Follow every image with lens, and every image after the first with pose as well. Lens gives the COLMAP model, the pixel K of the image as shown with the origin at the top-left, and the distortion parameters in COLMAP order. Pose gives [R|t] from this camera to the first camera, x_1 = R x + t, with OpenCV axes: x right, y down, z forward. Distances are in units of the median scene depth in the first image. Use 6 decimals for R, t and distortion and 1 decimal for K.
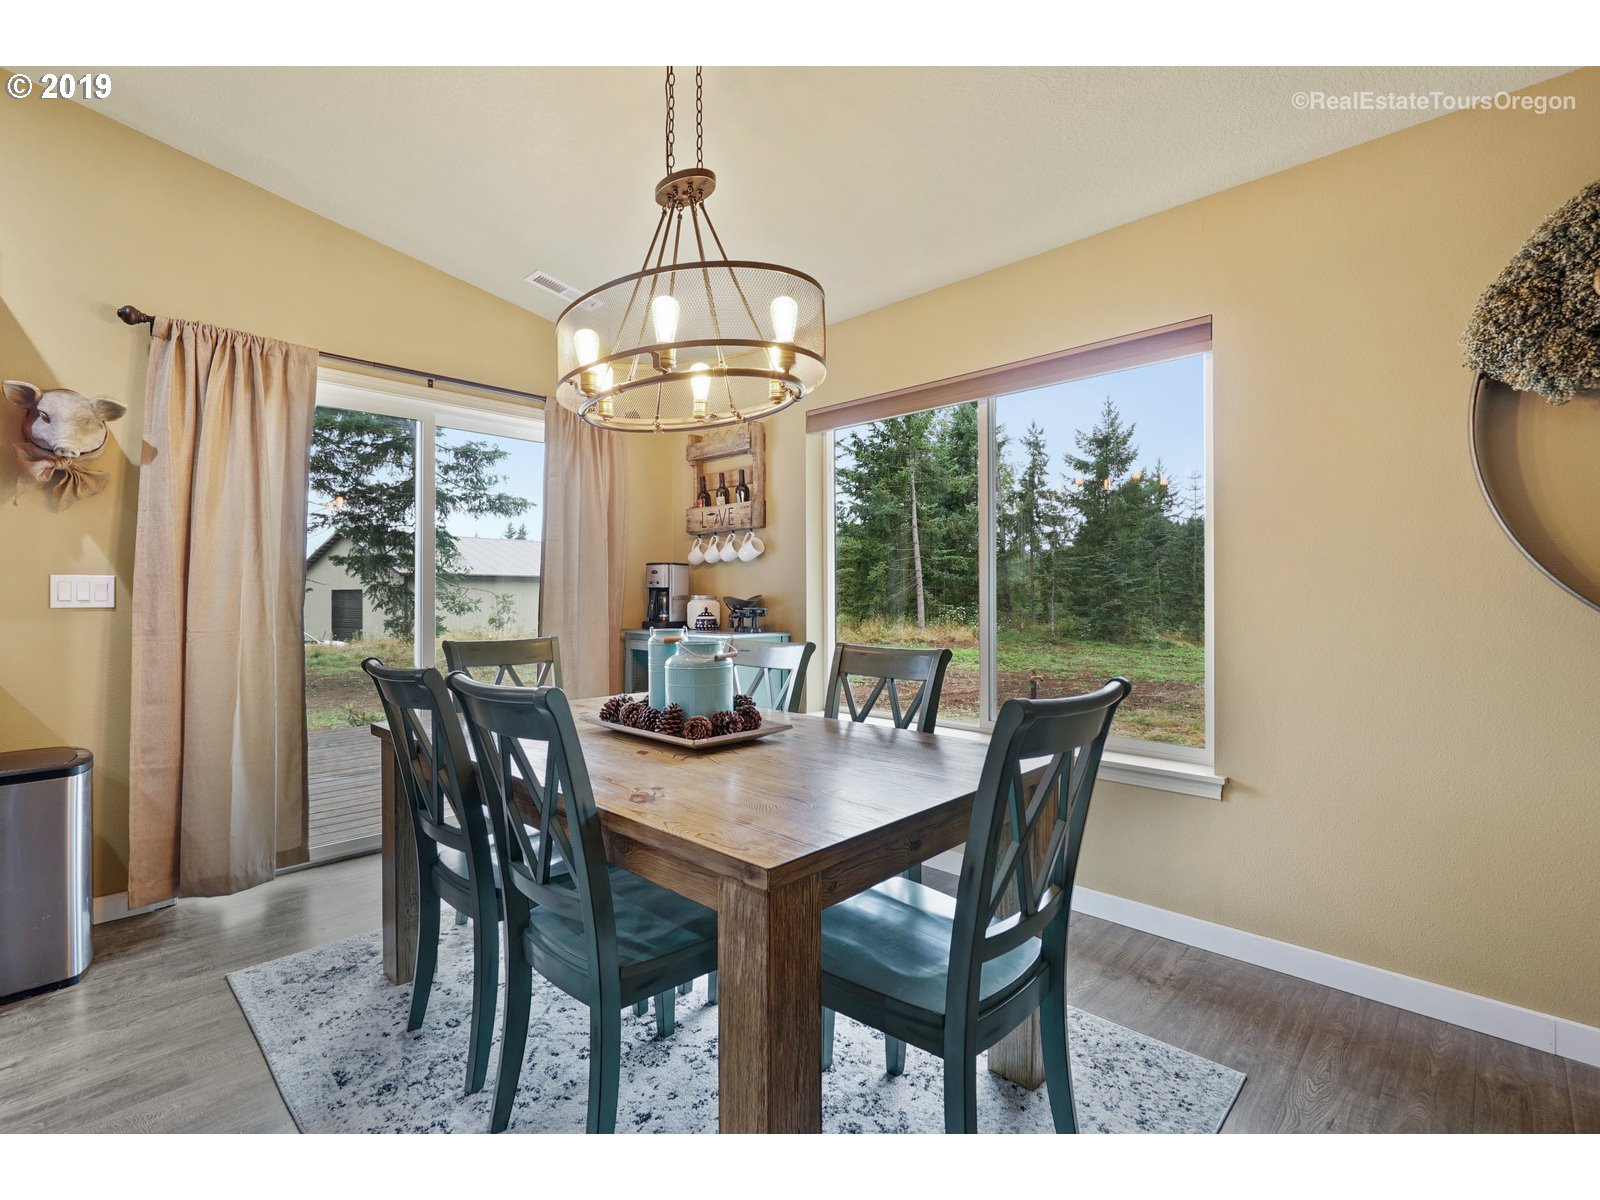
lens RADIAL K [[736.3, 0, 802.4], [0, 736.3, 593.0], [0, 0, 1]] dist [-0.002804, 0.000174]
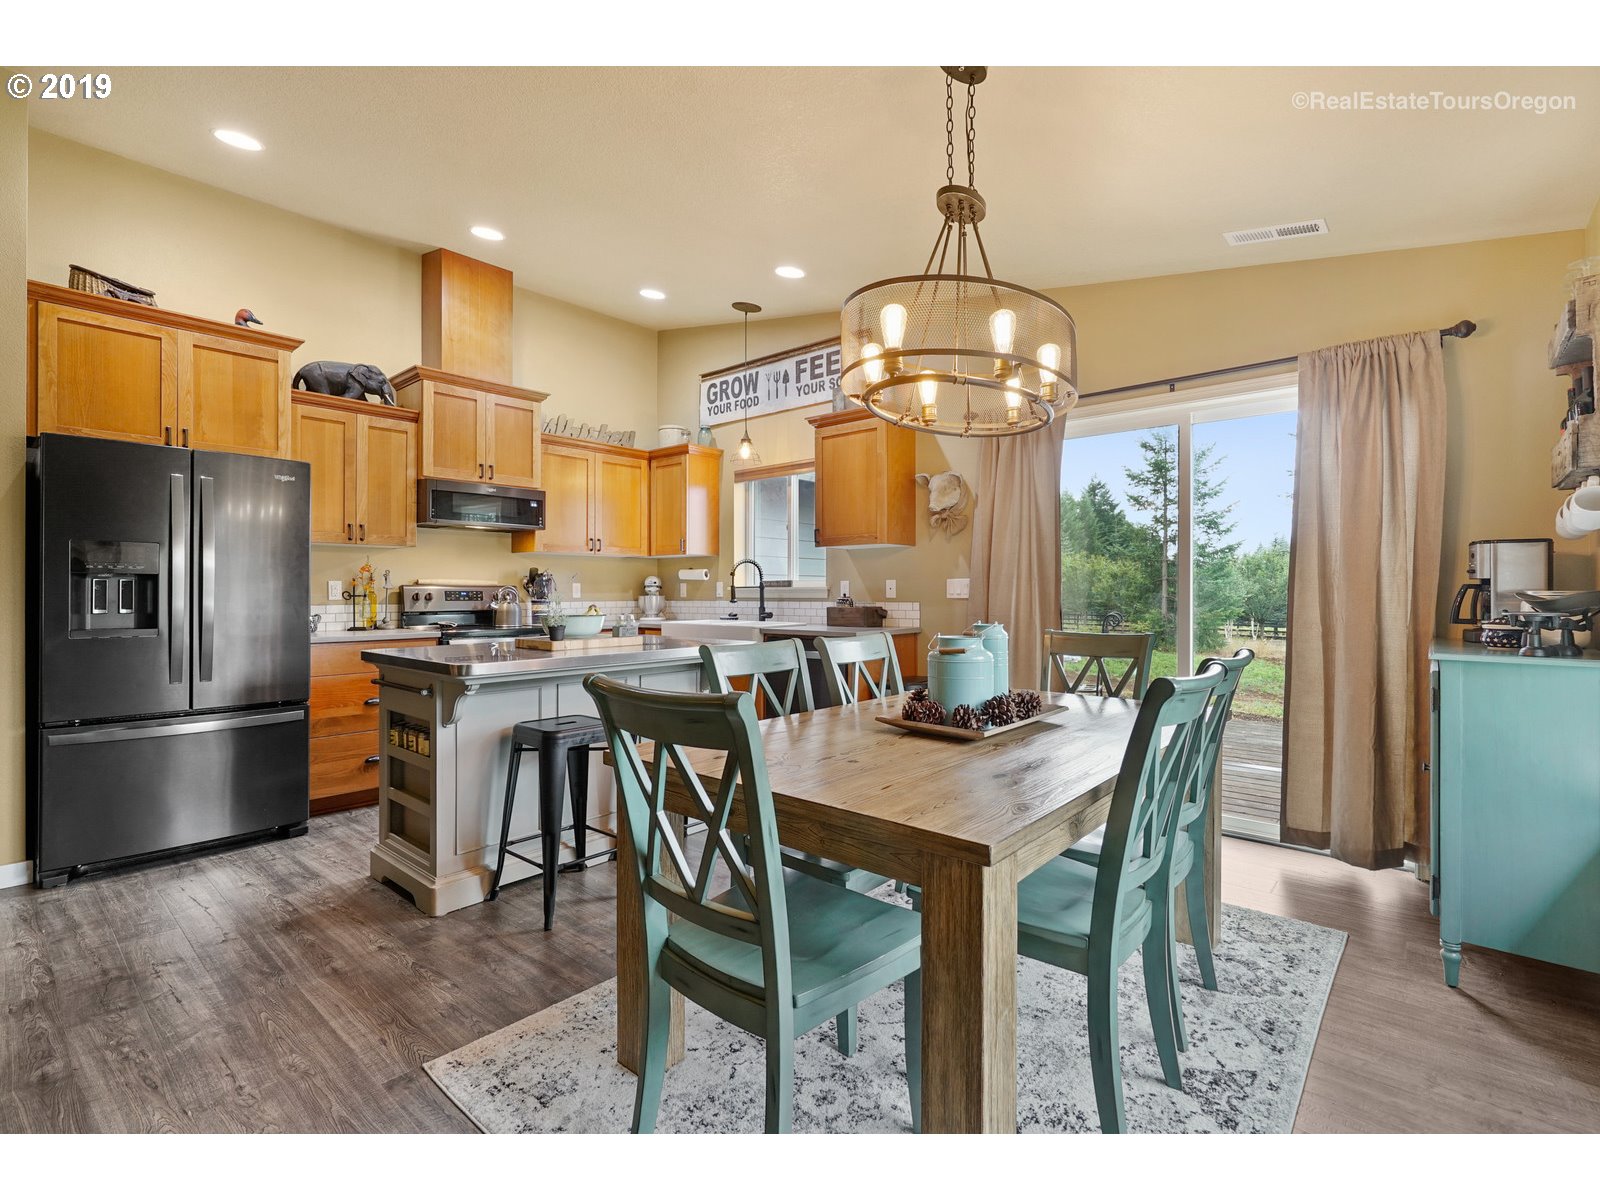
lens RADIAL K [[749.6, 0, 802.6], [0, 749.6, 588.8], [0, 0, 1]] dist [0.002686, 0.000835]
pose [[0.034609, -0.003272, -0.999396, 0.699489], [0.003416, 0.999989, -0.003155, 0.002780], [0.999395, -0.003304, 0.034620, 0.569049]]
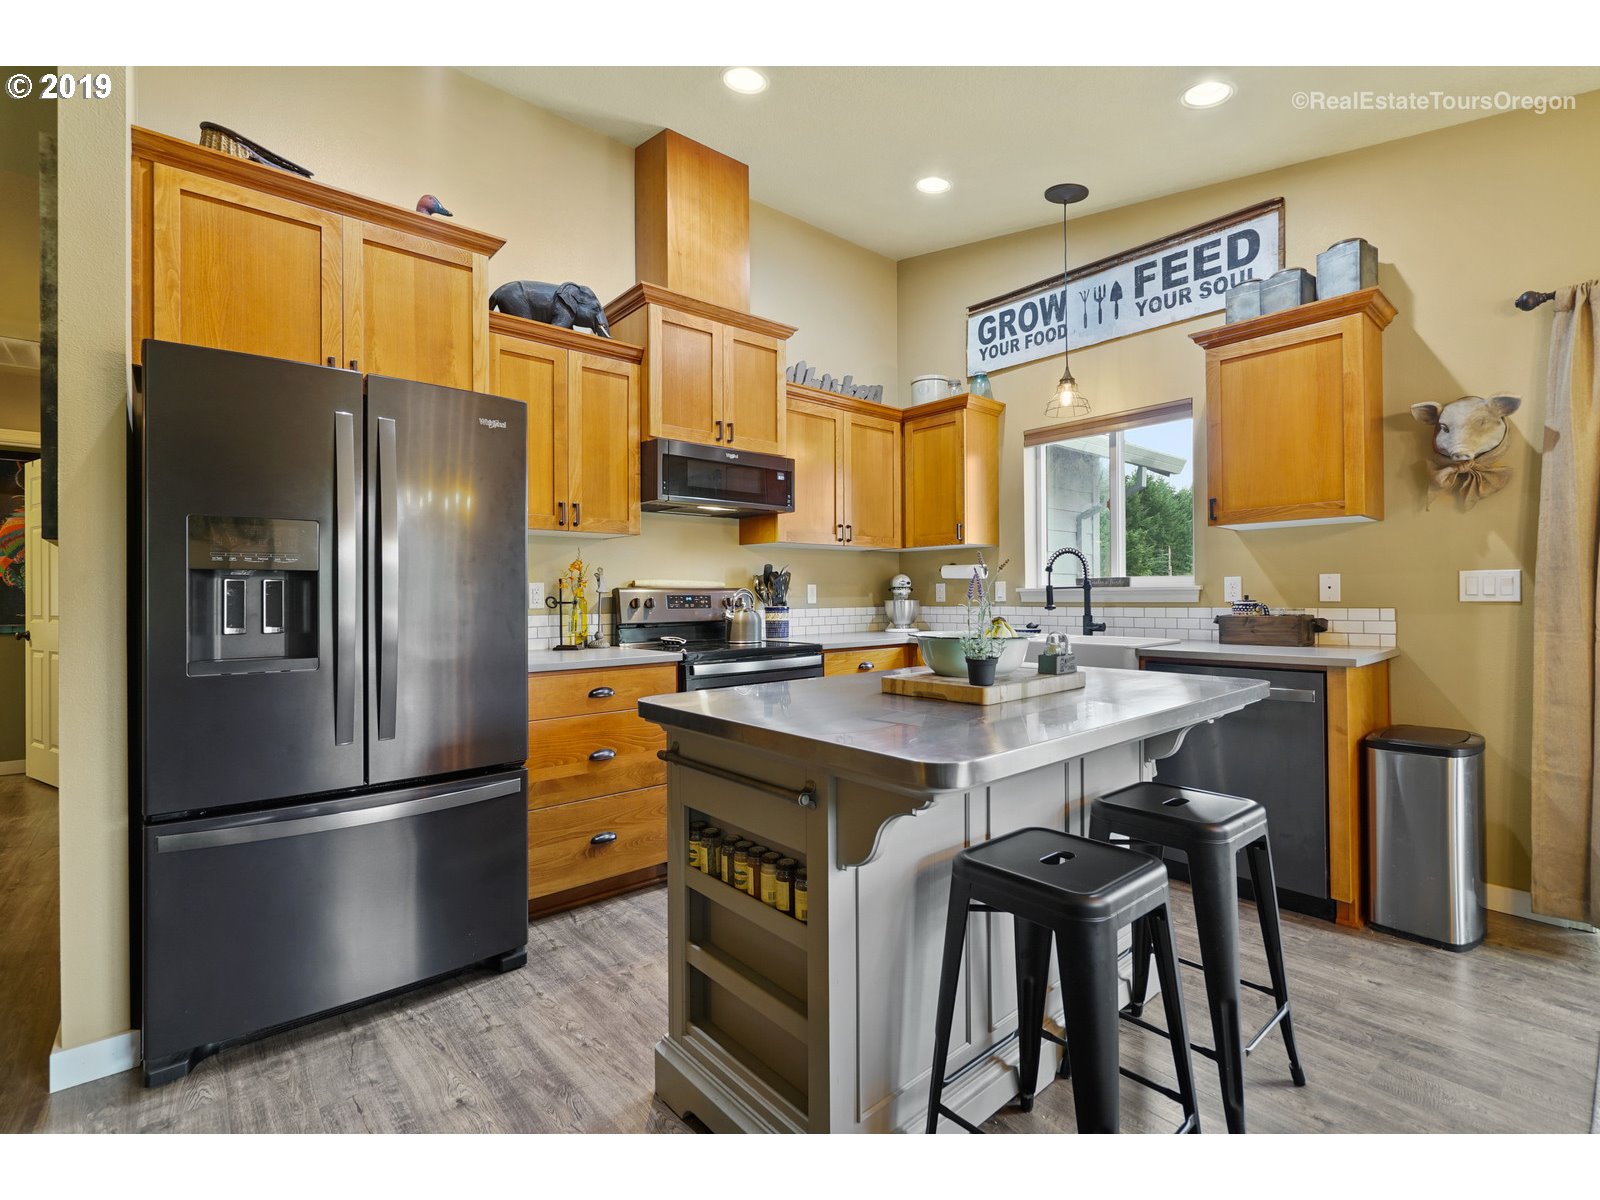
lens RADIAL K [[734.2, 0, 802.0], [0, 734.2, 592.1], [0, 0, 1]] dist [-0.001422, 0.001075]
pose [[-0.098051, -0.003483, -0.995175, 0.142864], [0.009916, 0.999941, -0.004477, 0.001699], [0.995132, -0.010307, -0.098011, 0.132267]]
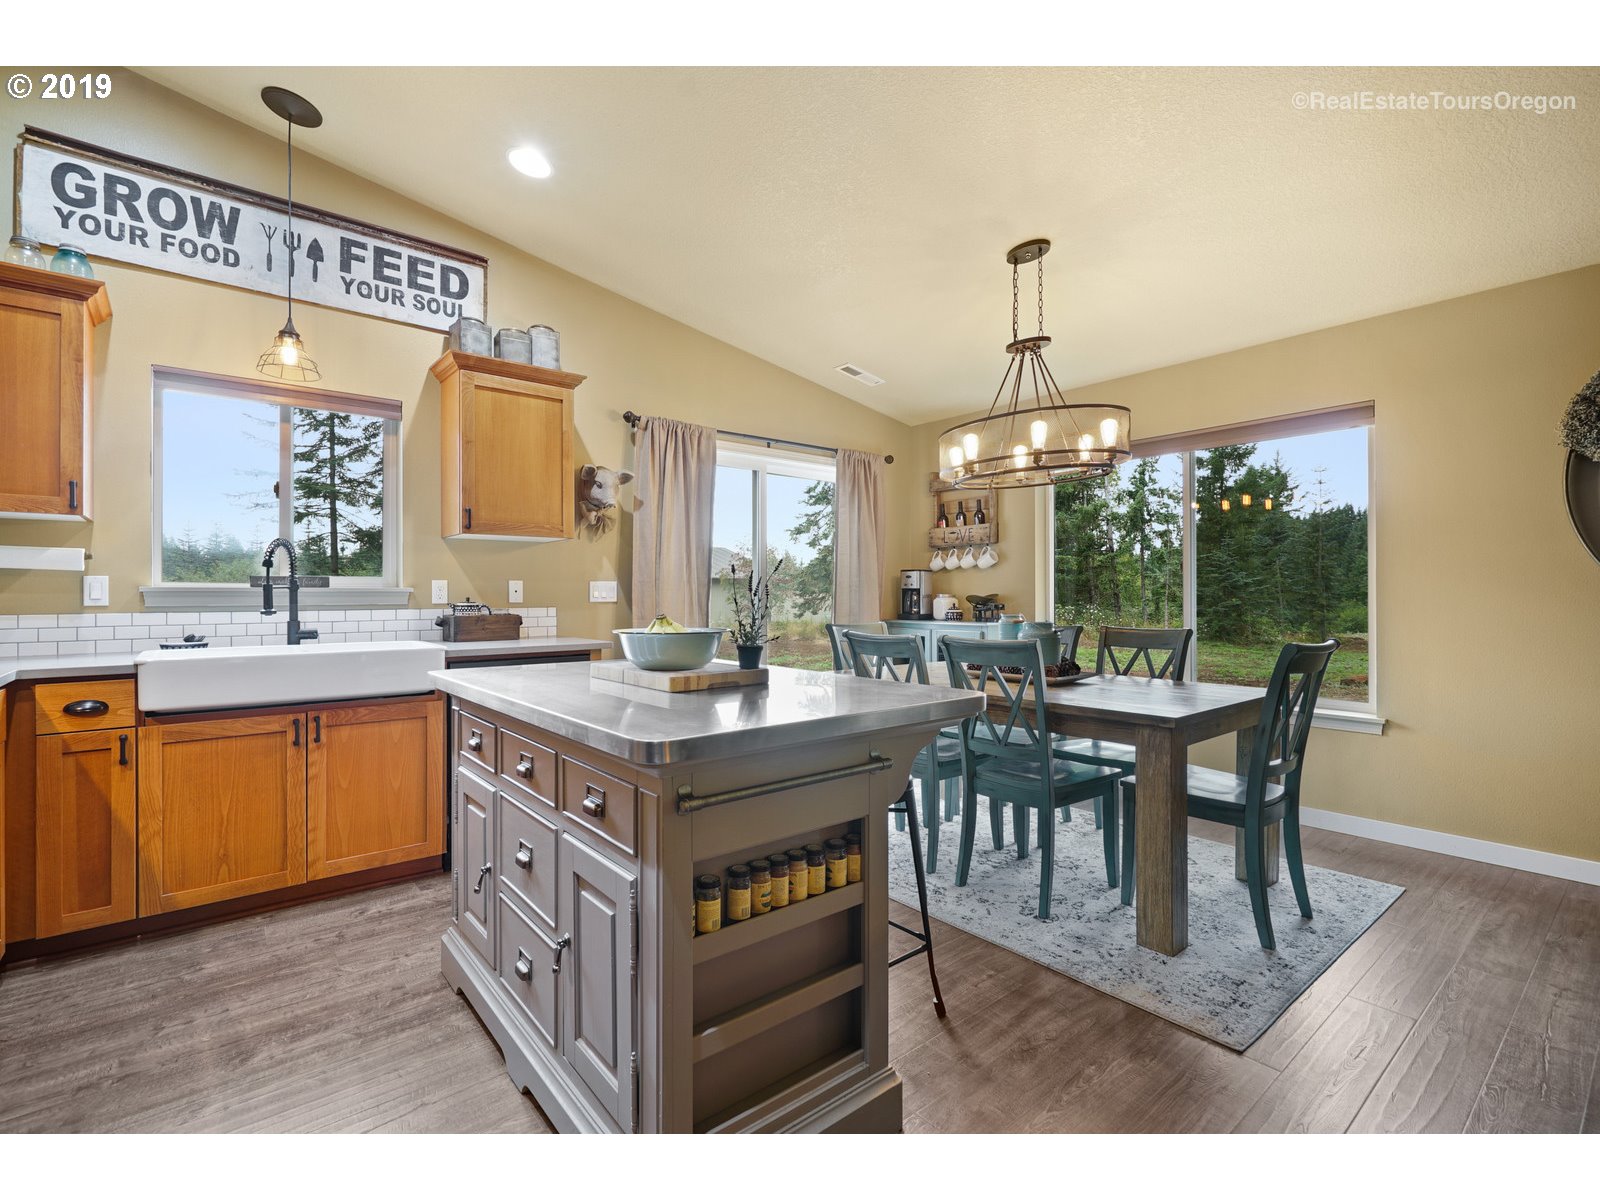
lens RADIAL K [[734.2, 0, 802.0], [0, 734.2, 592.1], [0, 0, 1]] dist [-0.001422, 0.001075]
pose [[0.992519, -0.000434, -0.122089, -0.348905], [0.000369, 1.000000, -0.000551, 0.000045], [0.122089, 0.000502, 0.992519, -0.517315]]
